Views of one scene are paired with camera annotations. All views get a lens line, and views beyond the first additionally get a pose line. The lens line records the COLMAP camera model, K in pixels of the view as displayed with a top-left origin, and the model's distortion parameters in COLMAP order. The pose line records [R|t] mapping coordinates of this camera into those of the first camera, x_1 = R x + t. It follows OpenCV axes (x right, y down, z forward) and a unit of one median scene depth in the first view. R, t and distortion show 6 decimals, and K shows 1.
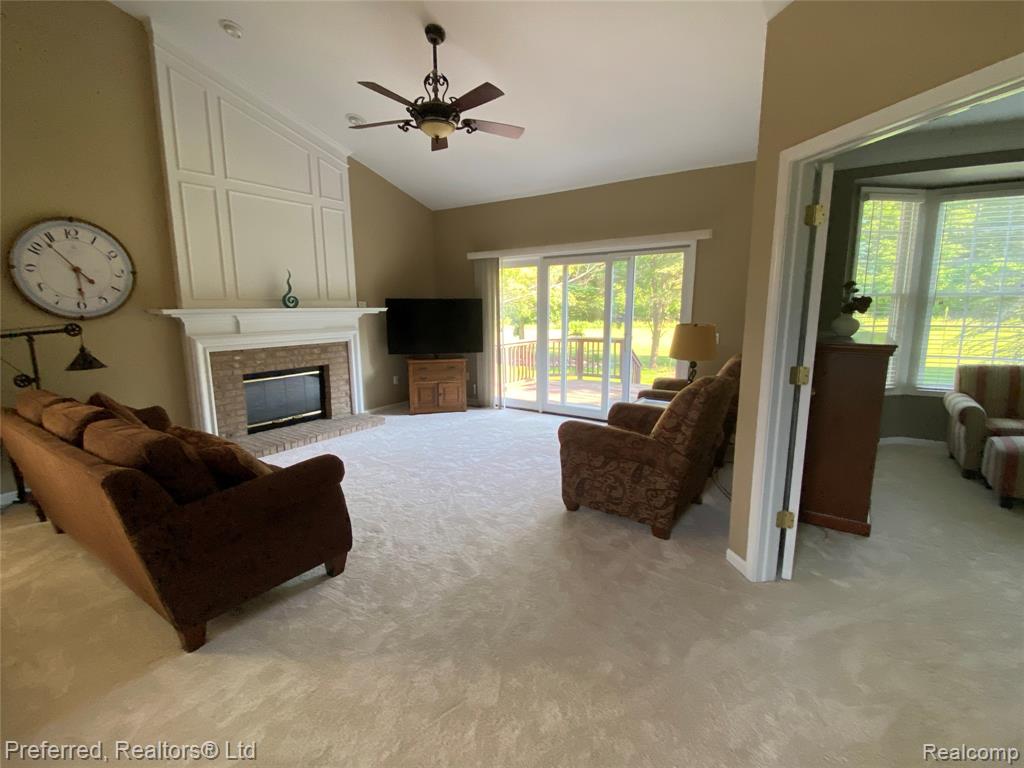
lens RADIAL K [[473.6, 0, 512.0], [0, 473.6, 384.0], [0, 0, 1]] dist [0.035653, -0.040055]
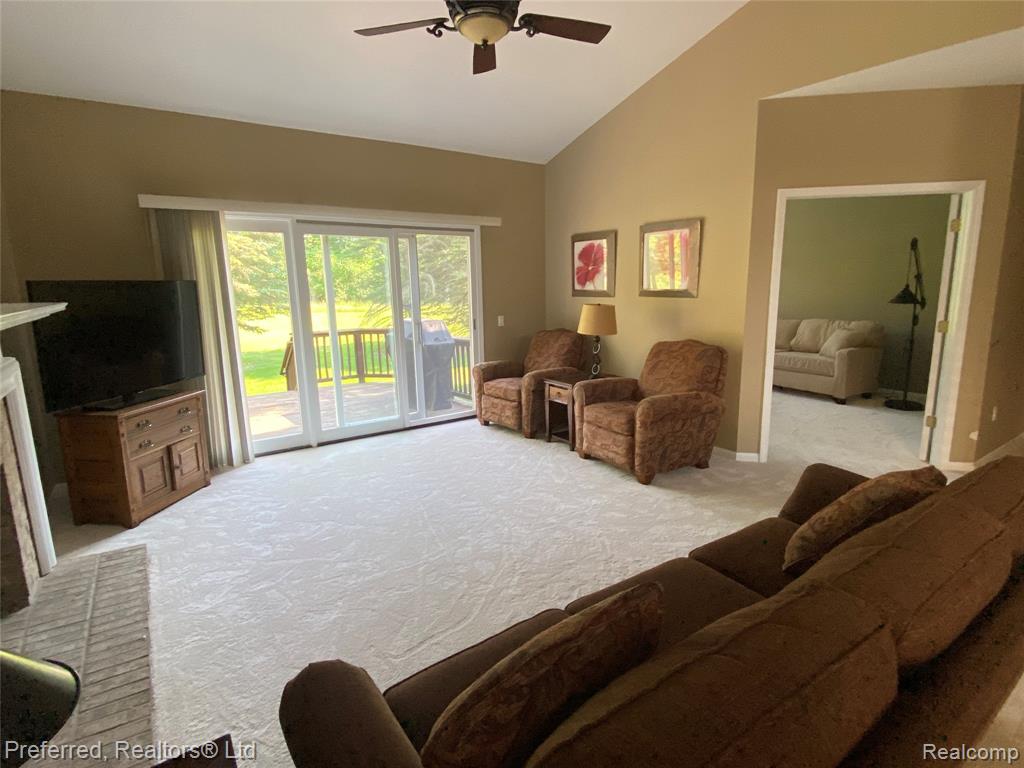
lens RADIAL K [[532.3, 0, 512.0], [0, 532.3, 384.0], [0, 0, 1]] dist [0.020451, -0.000320]
pose [[0.351446, -0.170396, 0.920571, -0.958226], [0.169403, 0.978640, 0.116471, -0.127240], [-0.920754, 0.115014, 0.372805, 0.763803]]
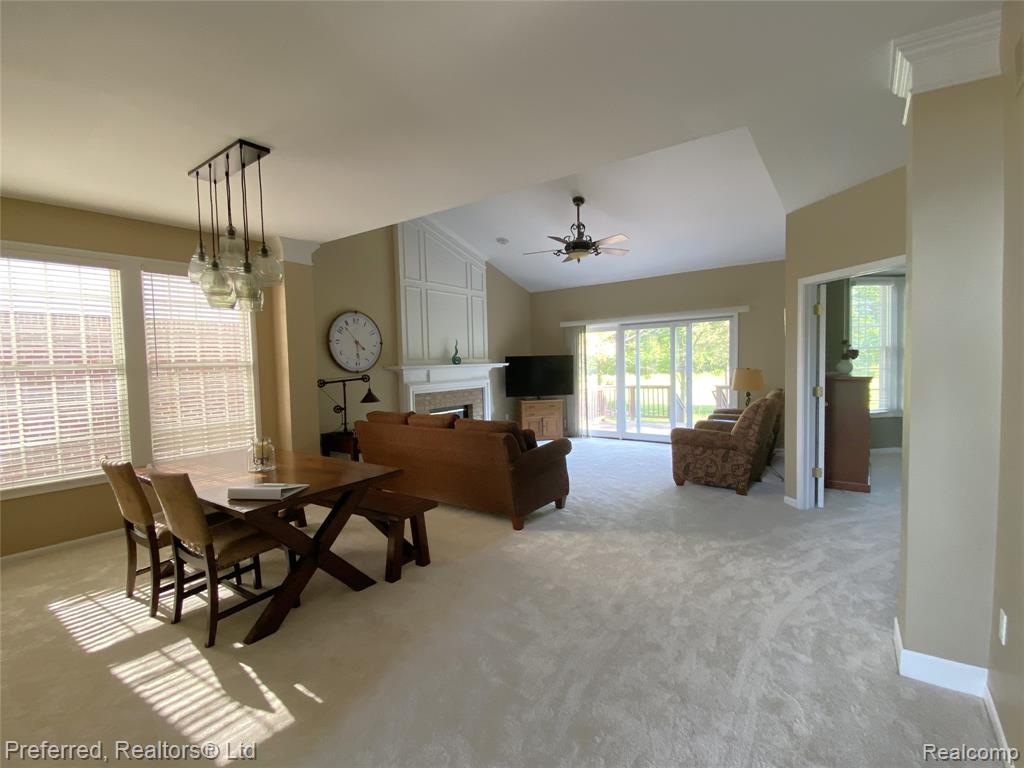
lens RADIAL K [[474.6, 0, 498.0], [0, 474.6, 384.2], [0, 0, 1]] dist [0.018379, -0.040493]
pose [[0.998511, -0.016845, -0.051879, -0.368314], [0.010634, 0.992987, -0.117746, 0.104441], [0.053499, 0.117019, 0.991688, -0.608528]]
